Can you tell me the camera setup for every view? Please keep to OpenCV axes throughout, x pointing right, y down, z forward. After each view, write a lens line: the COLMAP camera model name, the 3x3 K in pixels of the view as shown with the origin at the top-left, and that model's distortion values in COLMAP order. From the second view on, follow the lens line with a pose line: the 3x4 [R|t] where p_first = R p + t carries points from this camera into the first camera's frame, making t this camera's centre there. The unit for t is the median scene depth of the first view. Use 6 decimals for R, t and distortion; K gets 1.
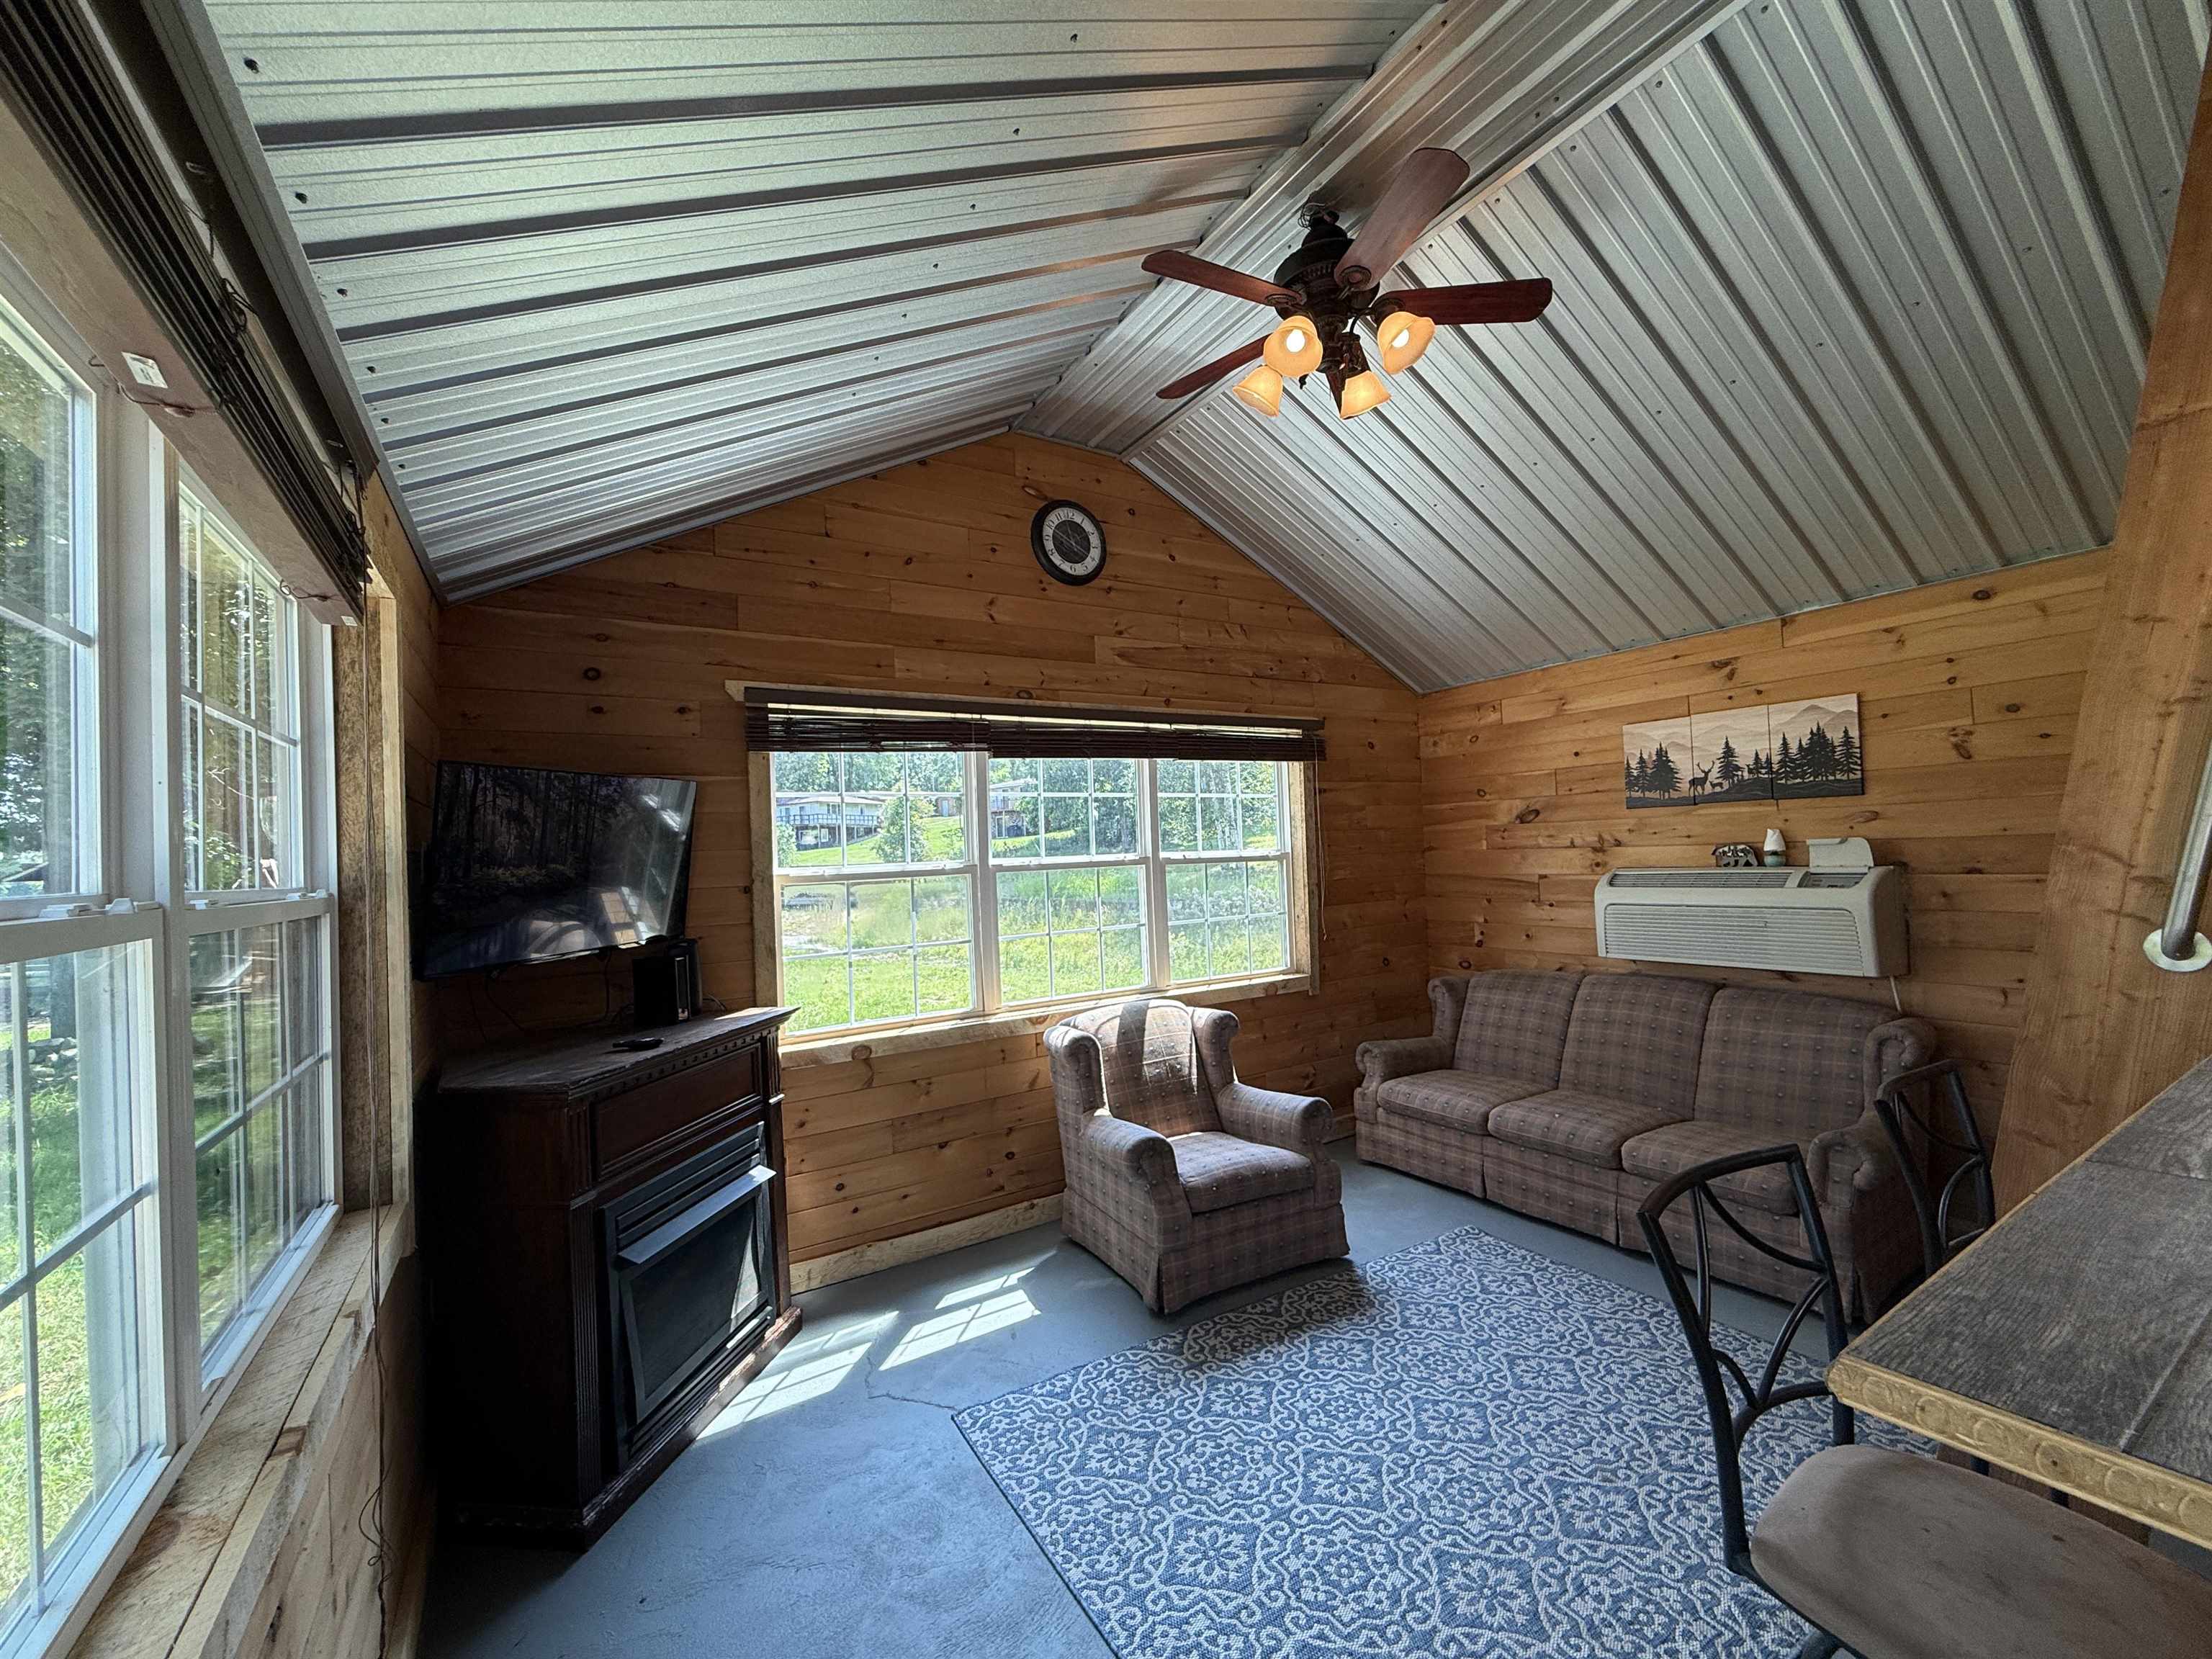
lens RADIAL K [[895.5, 0, 1103.4], [0, 895.5, 824.6], [0, 0, 1]] dist [-0.001167, 0.000632]
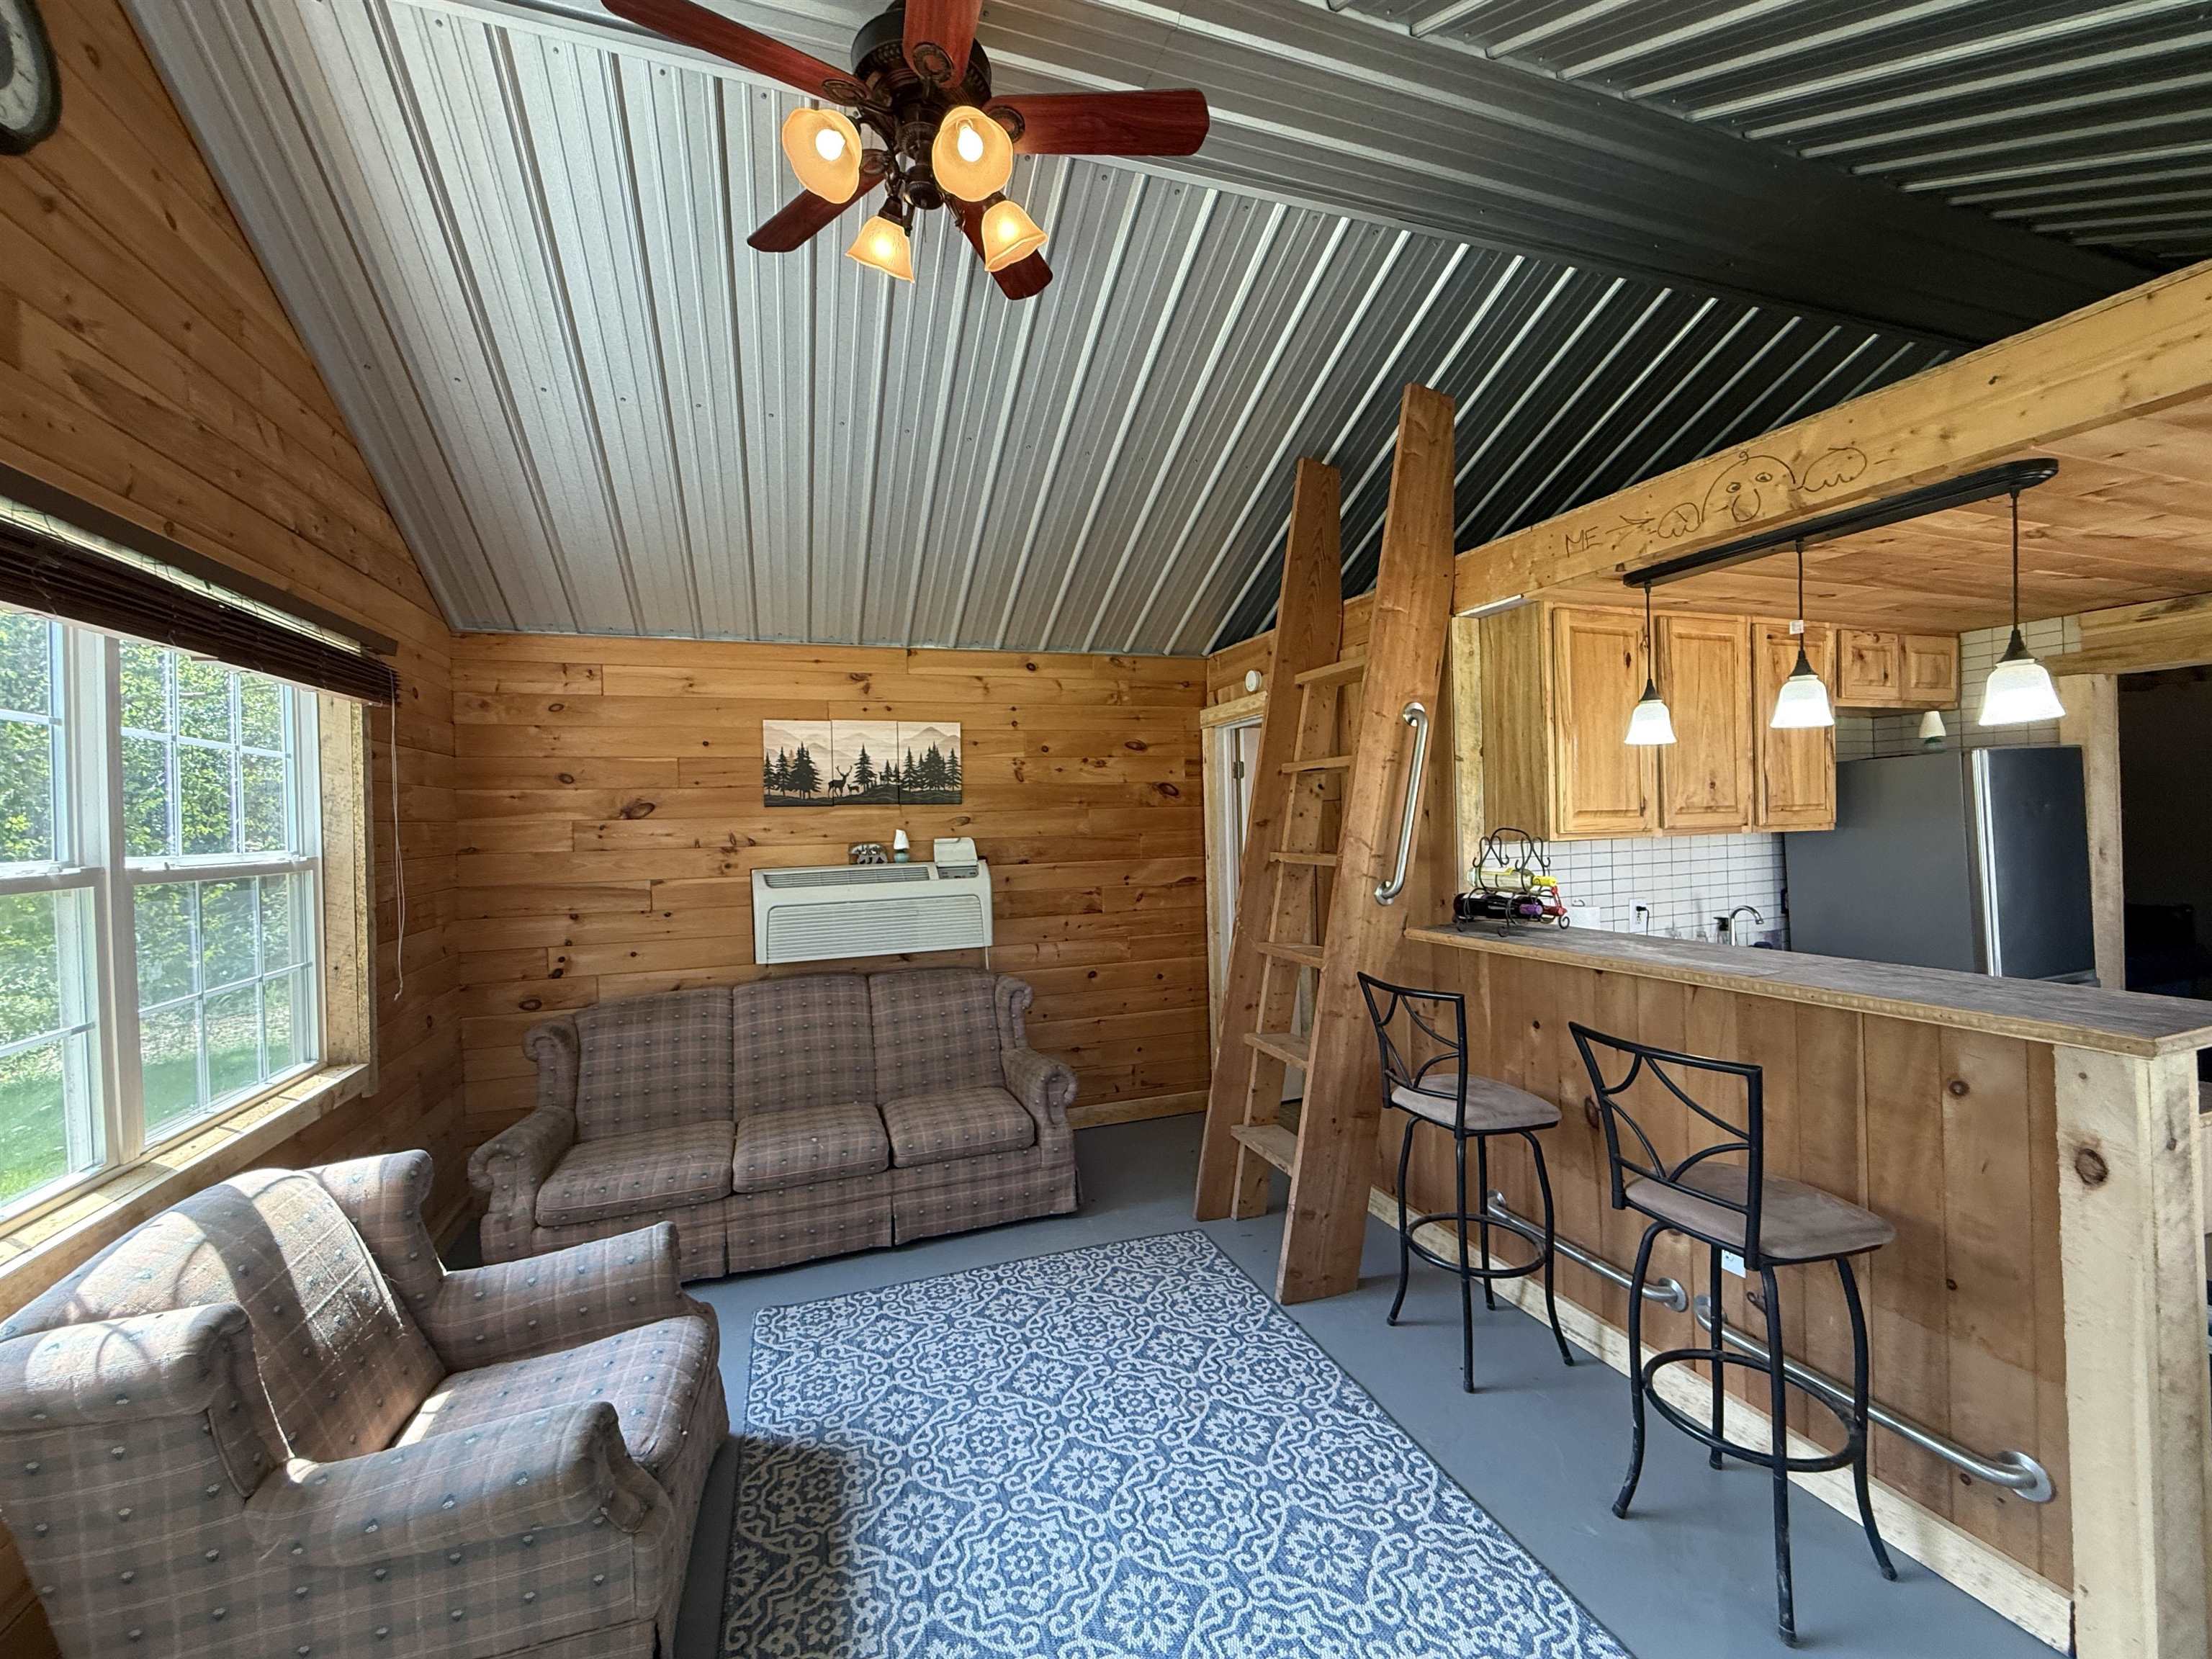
lens RADIAL K [[895.5, 0, 1106.8], [0, 895.5, 826.0], [0, 0, 1]] dist [-0.001167, 0.000632]
pose [[0.203275, 0.024184, 0.978823, -0.325128], [-0.015234, 0.999652, -0.021535, 0.020665], [-0.979003, -0.010534, 0.203572, 0.515928]]
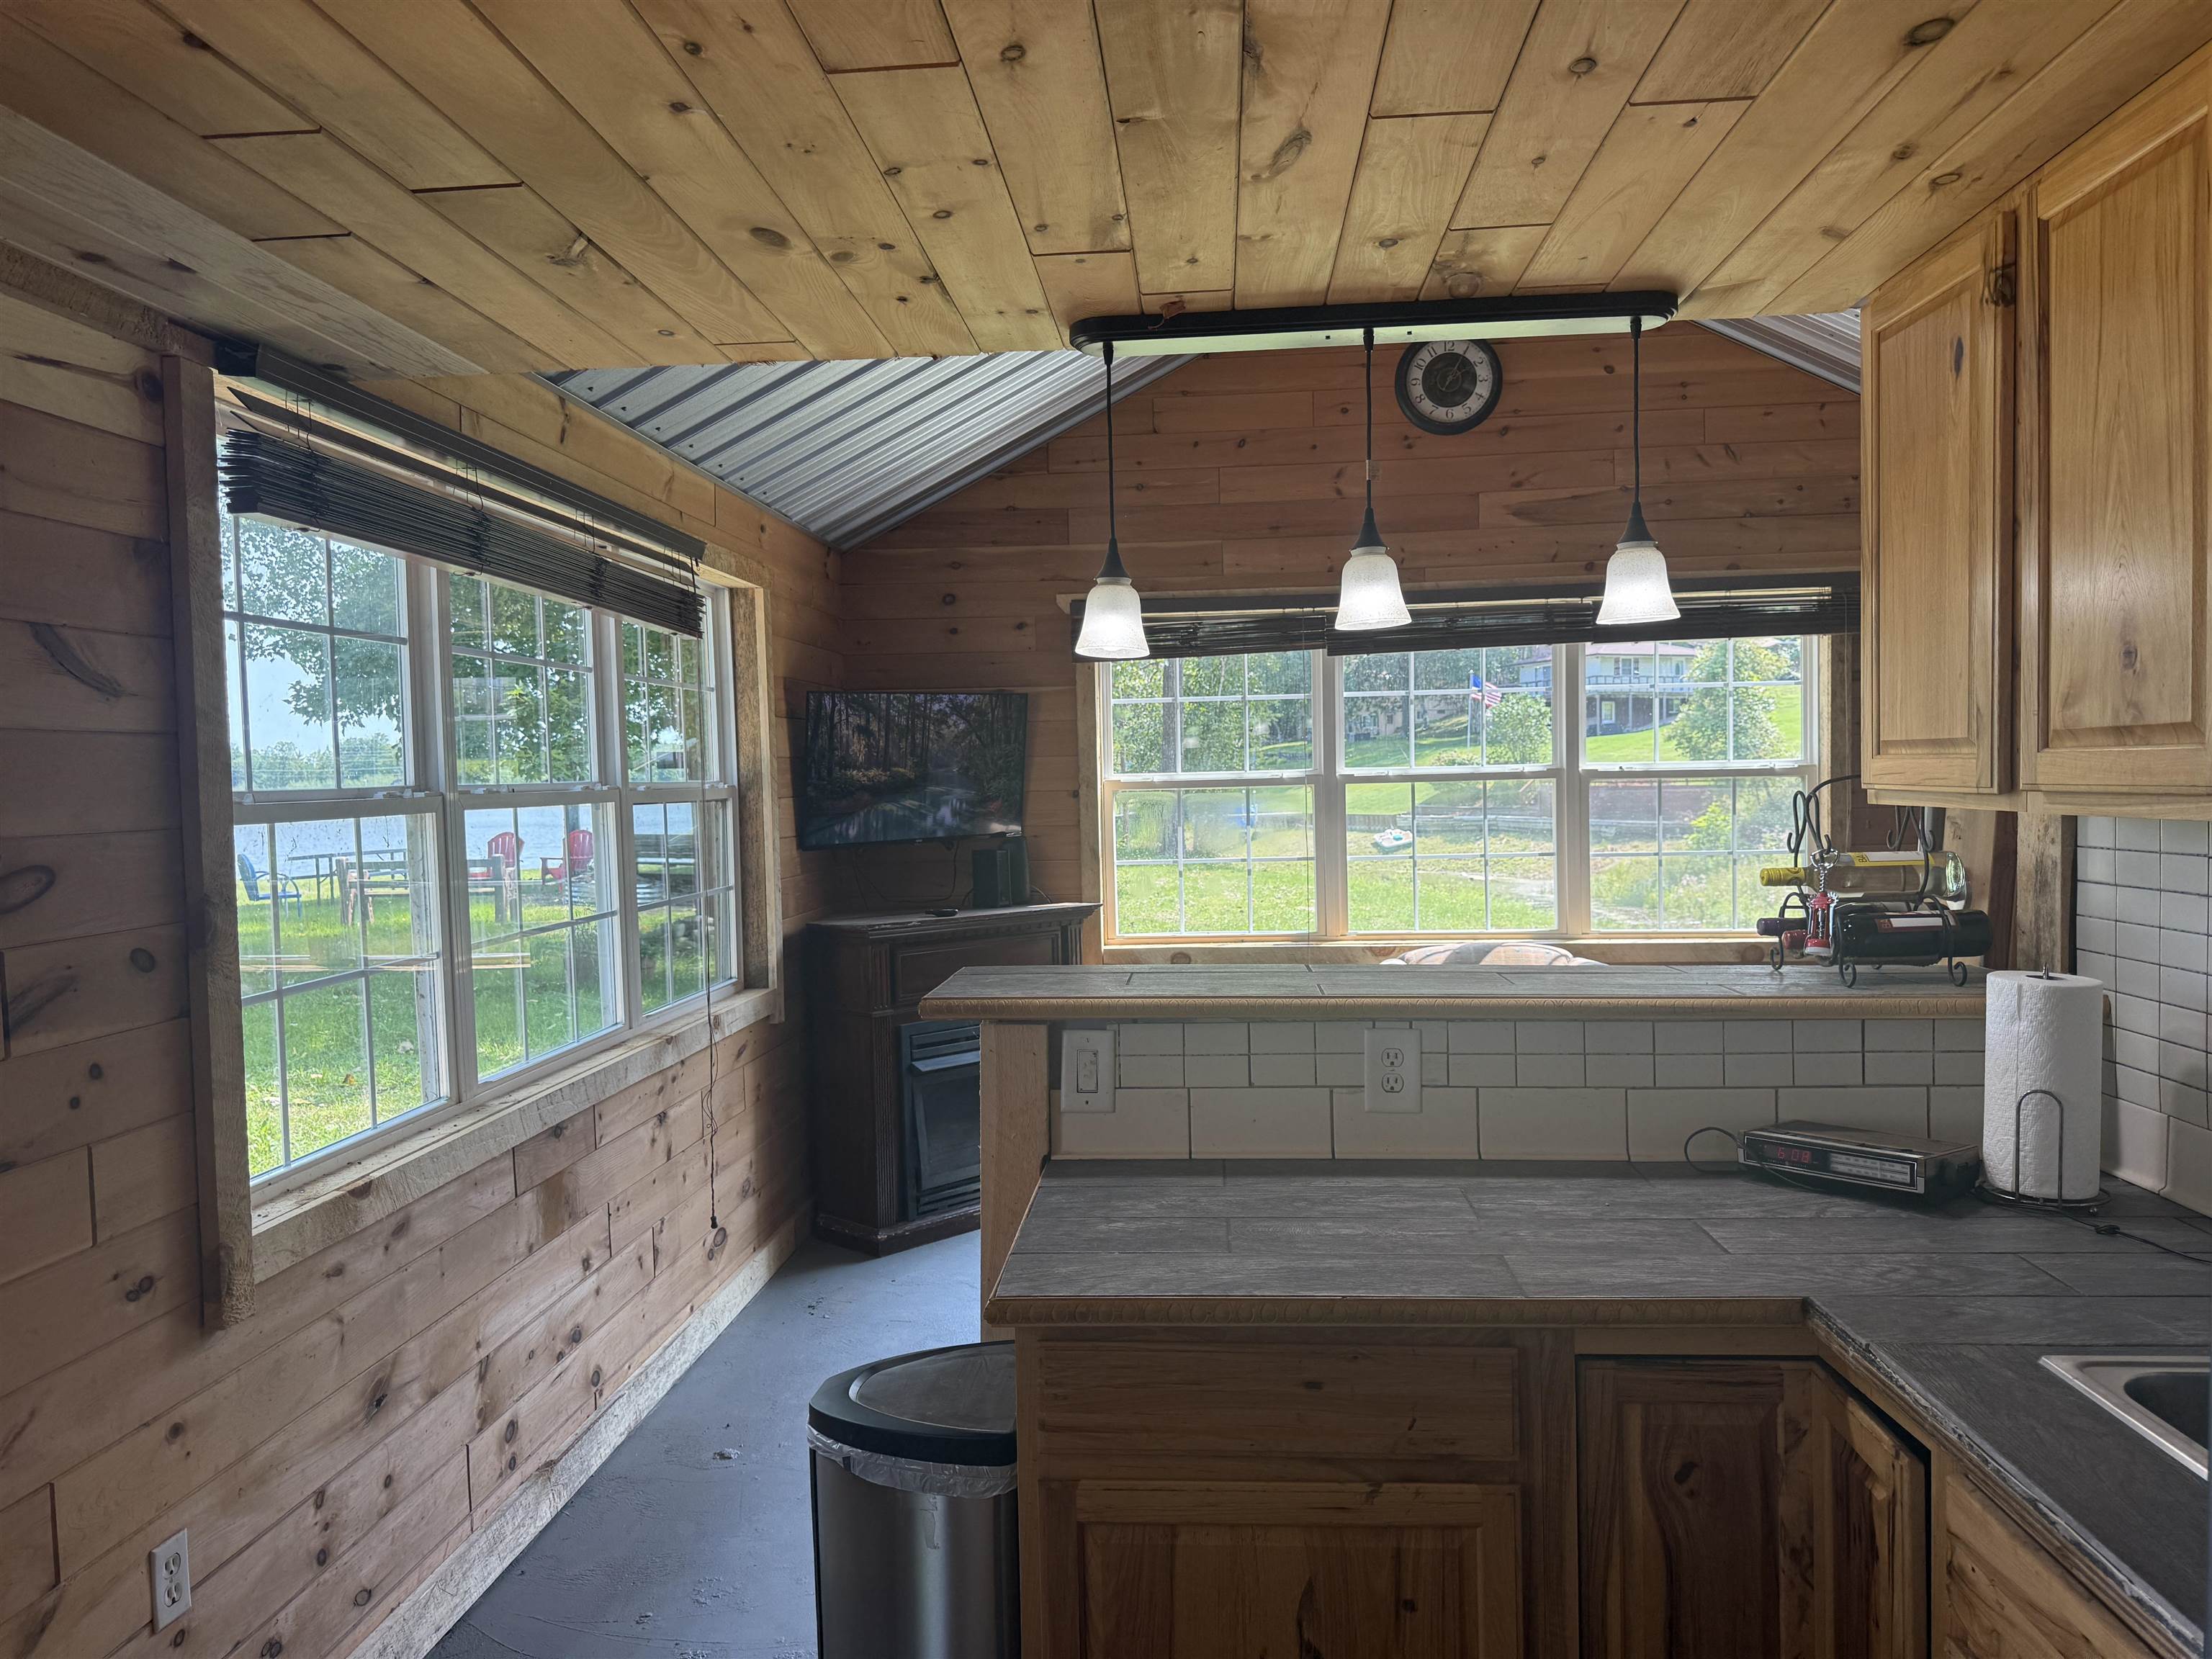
lens RADIAL K [[1553.6, 0, 1098.9], [0, 1553.6, 823.8], [0, 0, 1]] dist [0.077001, -0.003989]
pose [[0.801975, 0.041371, -0.595924, 0.642731], [0.009301, 0.996613, 0.081704, -0.036827], [0.597285, -0.071067, 0.798874, -0.402202]]
